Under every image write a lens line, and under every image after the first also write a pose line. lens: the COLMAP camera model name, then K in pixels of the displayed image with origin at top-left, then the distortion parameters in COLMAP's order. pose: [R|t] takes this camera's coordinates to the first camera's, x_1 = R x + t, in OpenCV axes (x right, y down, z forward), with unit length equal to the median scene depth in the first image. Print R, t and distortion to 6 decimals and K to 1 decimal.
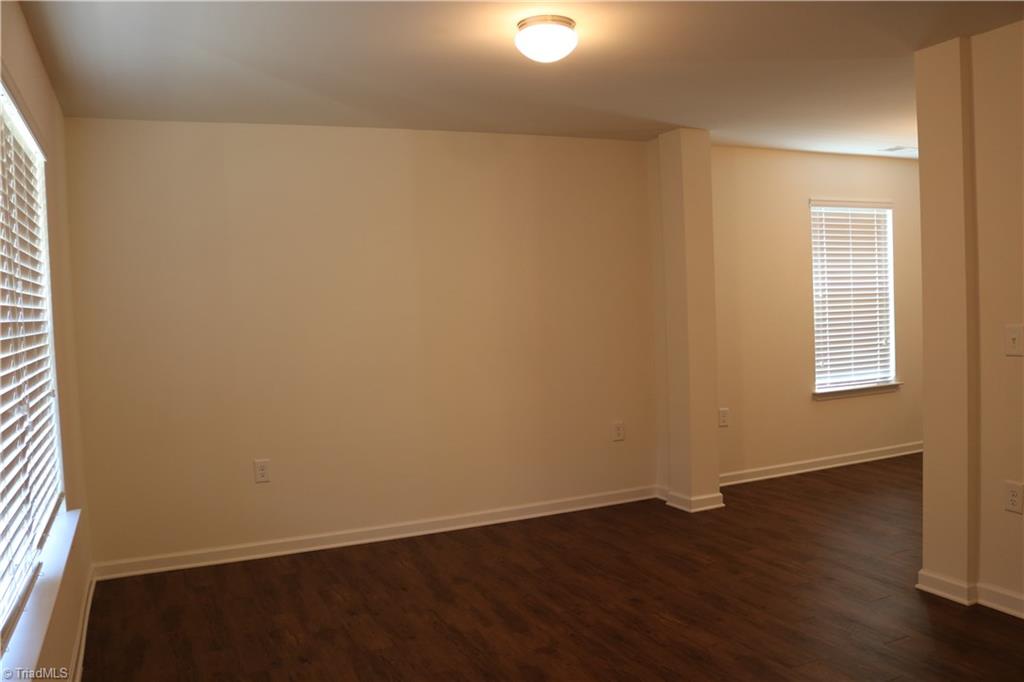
lens RADIAL K [[828.4, 0, 512.0], [0, 828.4, 341.0], [0, 0, 1]] dist [-0.167124, -0.001565]
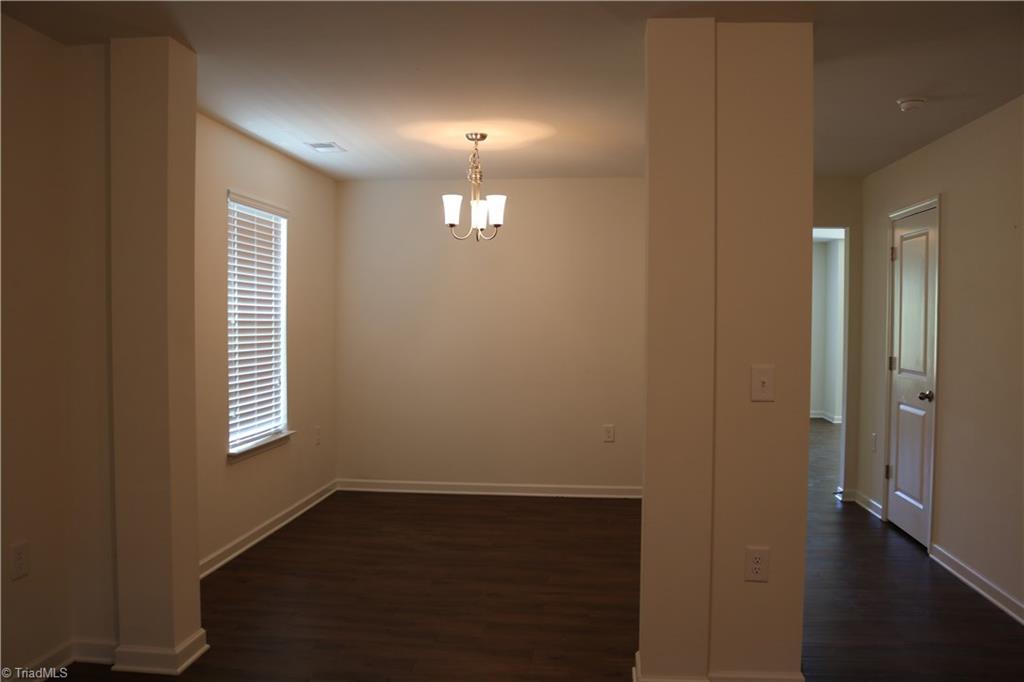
lens RADIAL K [[847.7, 0, 512.0], [0, 847.7, 341.0], [0, 0, 1]] dist [-0.045942, -0.000832]
pose [[0.500511, 0.021150, 0.865472, -0.163197], [0.011294, 0.999457, -0.030956, -0.011742], [-0.865656, 0.025268, 0.500001, 0.390522]]
